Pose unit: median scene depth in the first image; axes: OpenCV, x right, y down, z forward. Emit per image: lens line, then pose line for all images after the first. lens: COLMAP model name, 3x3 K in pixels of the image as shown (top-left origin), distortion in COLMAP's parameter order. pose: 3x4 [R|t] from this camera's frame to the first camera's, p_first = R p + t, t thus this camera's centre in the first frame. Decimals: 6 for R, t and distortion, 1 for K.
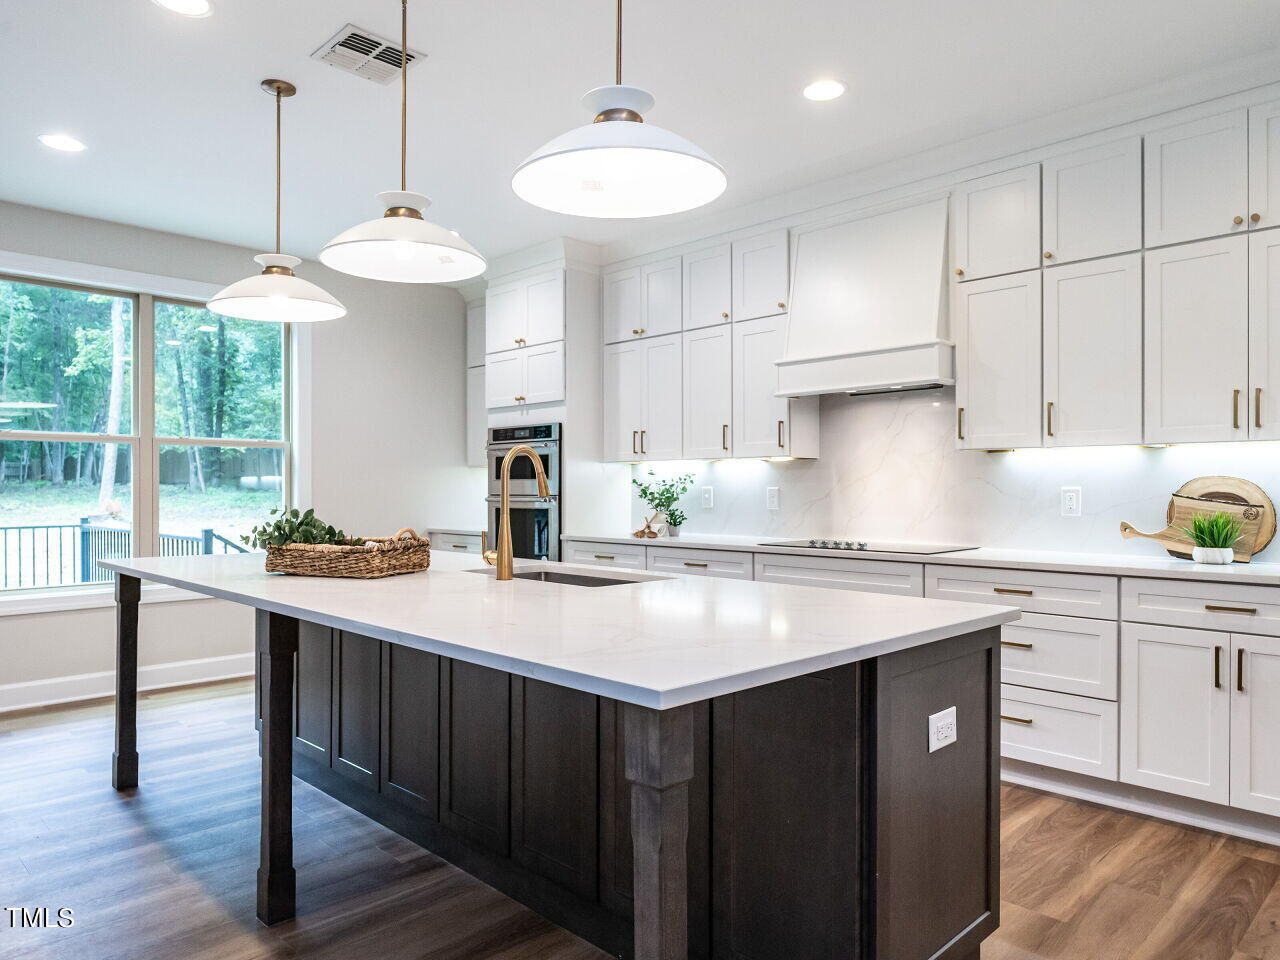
lens RADIAL K [[862.0, 0, 637.1], [0, 862.0, 490.3], [0, 0, 1]] dist [-0.003437, -0.000175]
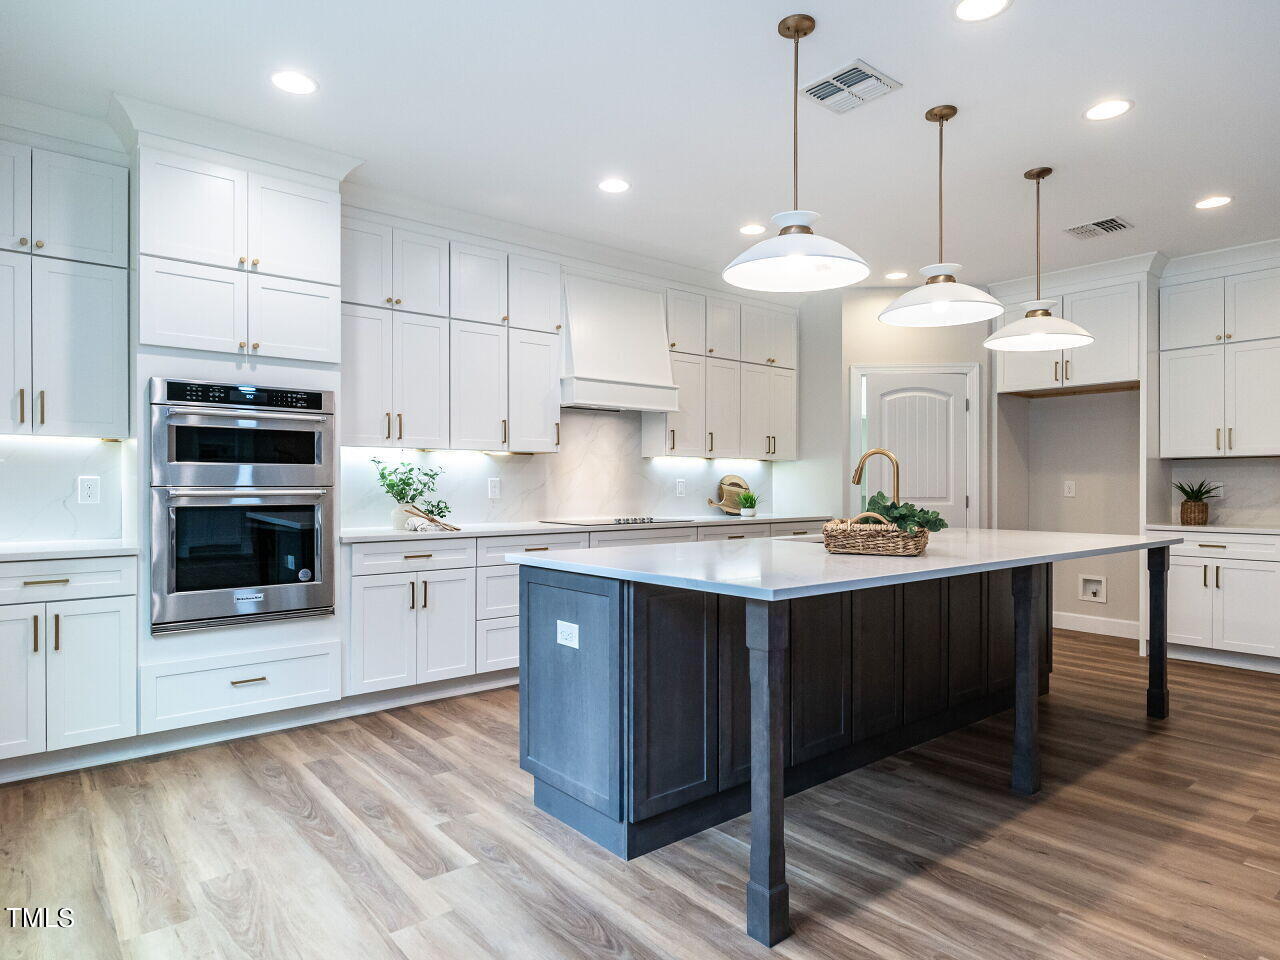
lens RADIAL K [[764.9, 0, 640.0], [0, 764.9, 487.0], [0, 0, 1]] dist [0.001146, 0.000073]
pose [[0.091073, -0.004126, 0.995836, -0.887901], [-0.001109, 0.999990, 0.004245, 0.003991], [-0.995844, -0.001491, 0.091067, 0.790642]]
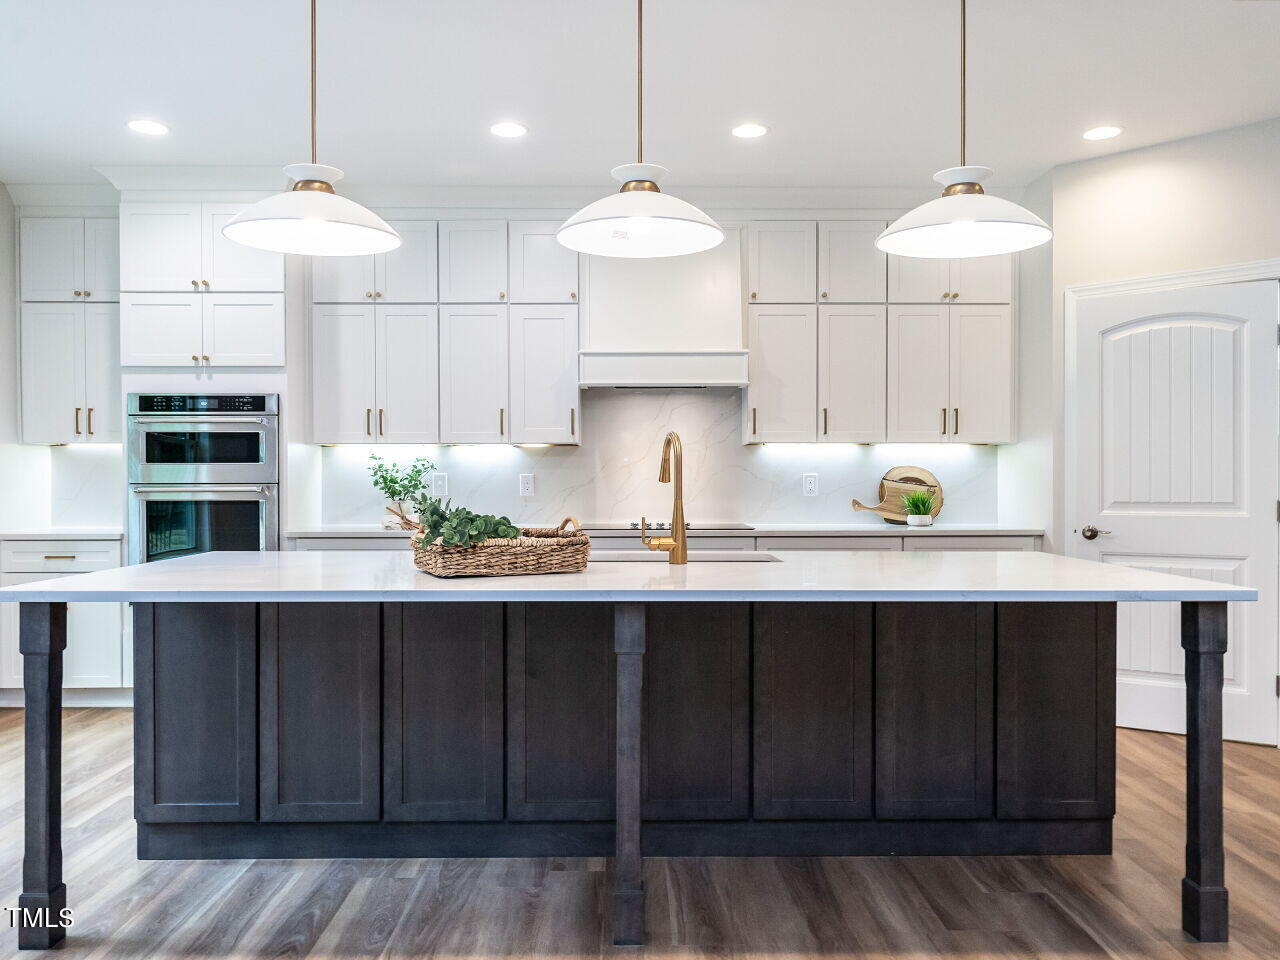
lens RADIAL K [[966.6, 0, 641.4], [0, 966.6, 491.7], [0, 0, 1]] dist [-0.002393, -0.002211]
pose [[0.695106, -0.012179, 0.718804, -0.602693], [0.002035, 0.999886, 0.014974, 0.000975], [-0.718904, -0.008946, 0.695052, 0.144906]]
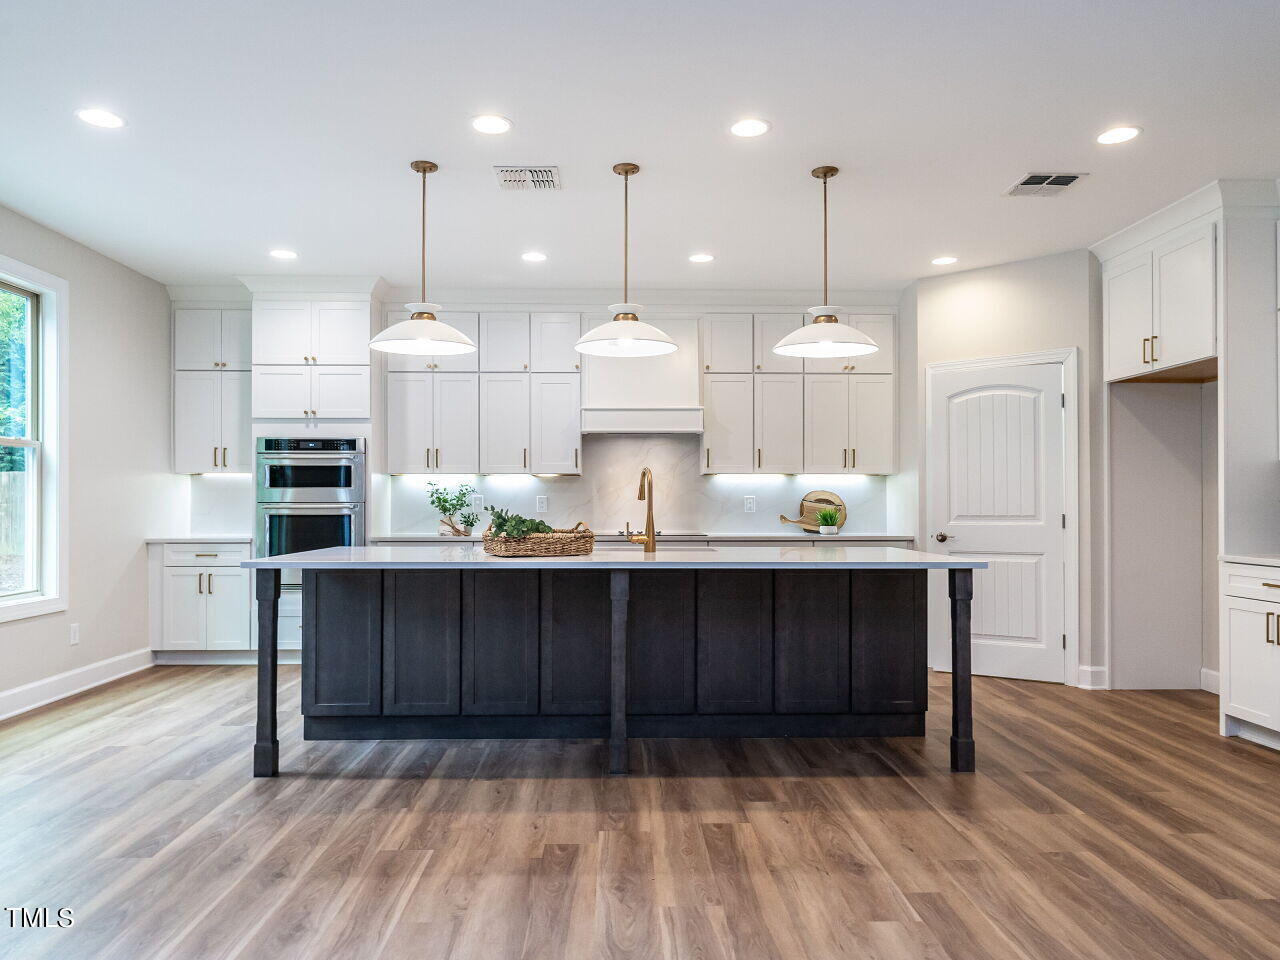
lens RADIAL K [[873.0, 0, 639.8], [0, 873.0, 495.9], [0, 0, 1]] dist [0.000266, 0.001399]
pose [[0.683567, 0.004752, 0.729873, -0.806292], [0.000880, 0.999973, -0.007336, 0.007493], [-0.729887, 0.005657, 0.683544, -0.051228]]
